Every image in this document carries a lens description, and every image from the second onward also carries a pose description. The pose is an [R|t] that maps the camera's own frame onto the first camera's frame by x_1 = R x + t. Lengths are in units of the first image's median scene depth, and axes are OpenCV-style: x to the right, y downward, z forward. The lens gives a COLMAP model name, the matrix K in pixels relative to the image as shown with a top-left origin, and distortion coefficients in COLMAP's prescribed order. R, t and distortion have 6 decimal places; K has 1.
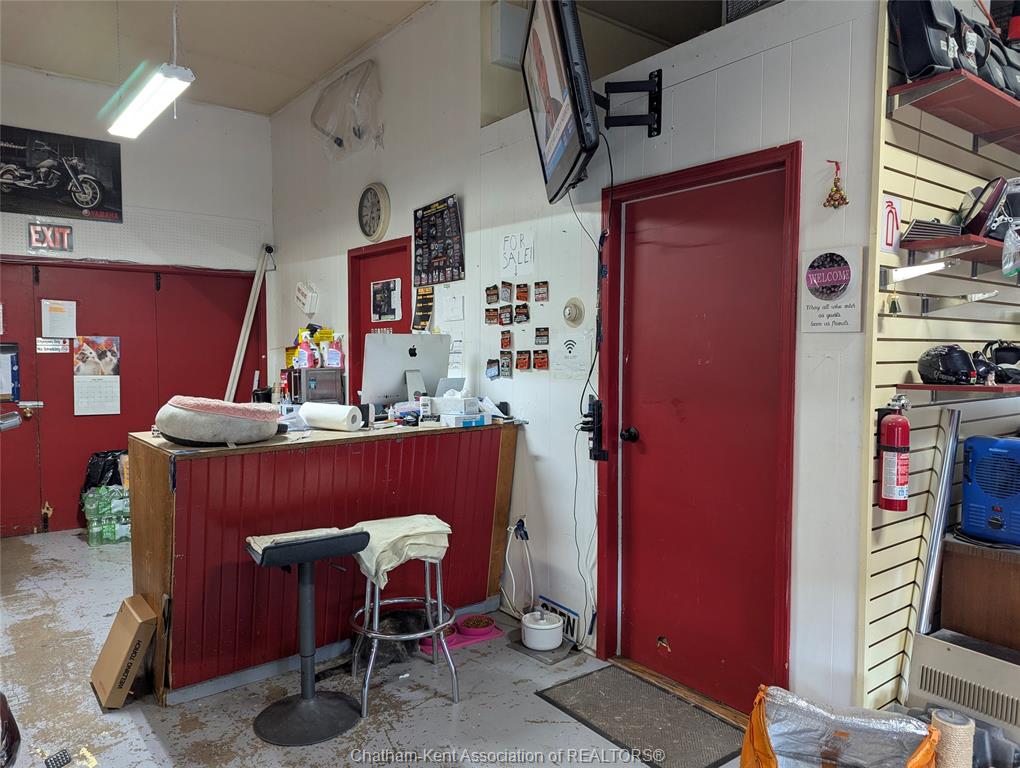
lens RADIAL K [[715.3, 0, 519.4], [0, 715.3, 384.6], [0, 0, 1]] dist [0.063957, -0.052383]
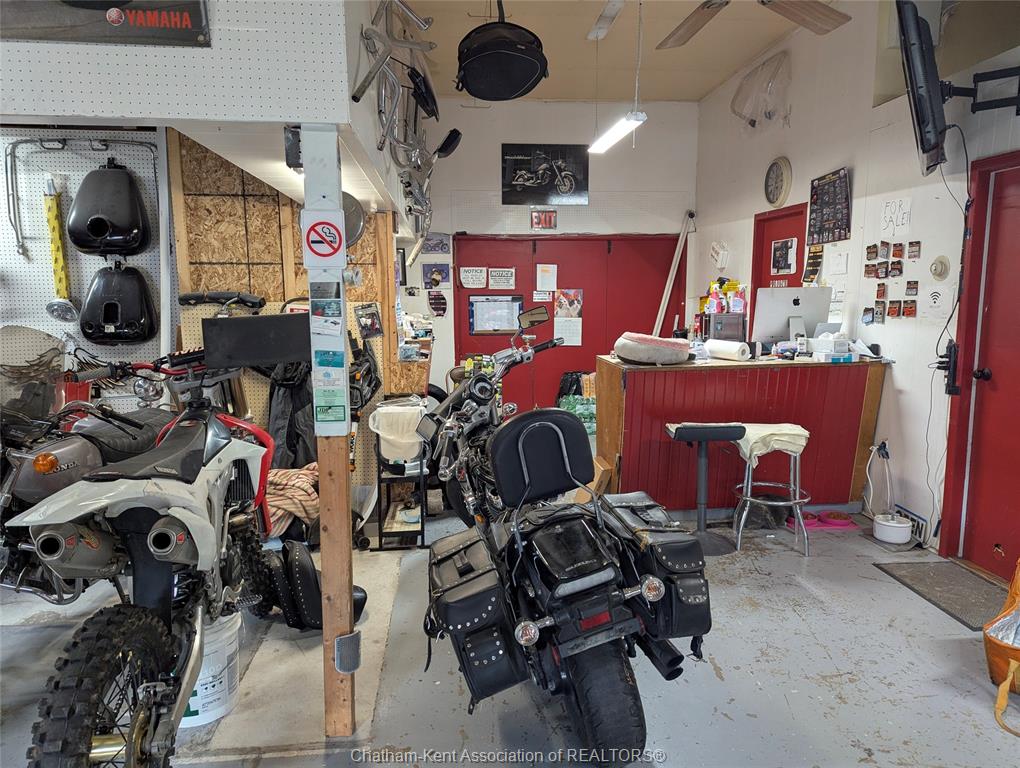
lens RADIAL K [[715.3, 0, 509.5], [0, 715.3, 386.6], [0, 0, 1]] dist [0.063957, -0.052383]
pose [[0.837712, 0.065332, -0.542191, 0.125029], [-0.020698, 0.995903, 0.088023, 0.001493], [0.545720, -0.062516, 0.835632, -0.341084]]
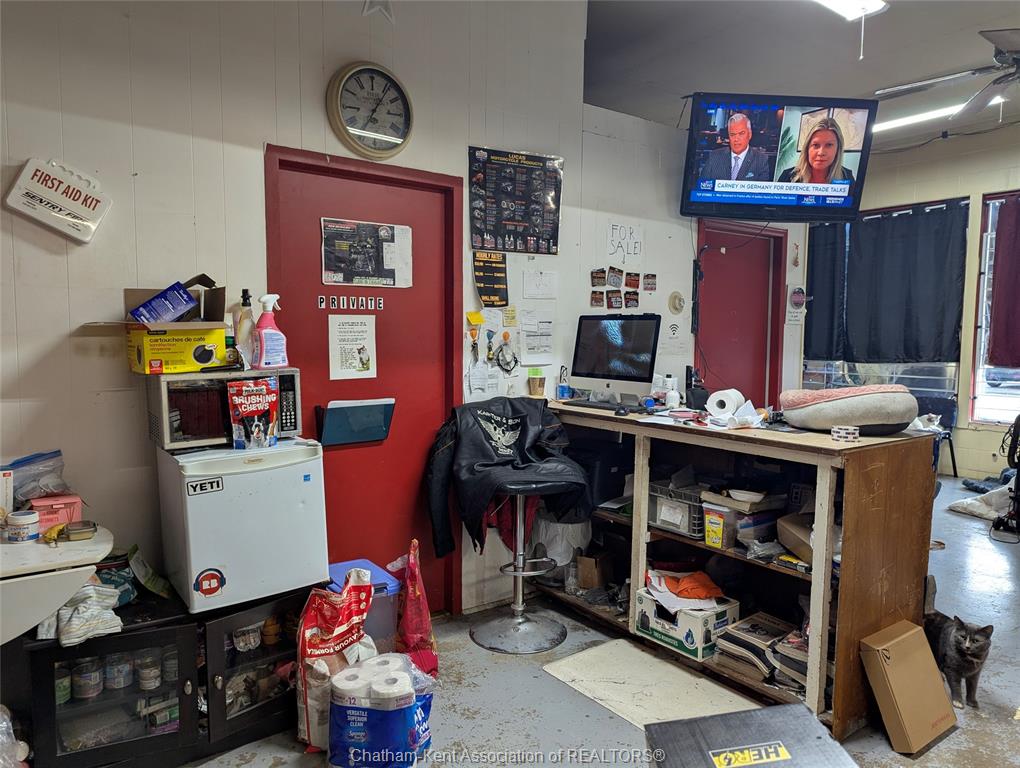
lens RADIAL K [[715.3, 0, 510.6], [0, 715.3, 386.8], [0, 0, 1]] dist [0.063957, -0.052383]
pose [[0.015488, -0.083898, 0.996354, -1.080088], [0.040702, 0.995700, 0.083210, -0.061215], [-0.999051, 0.039265, 0.018836, 1.121053]]
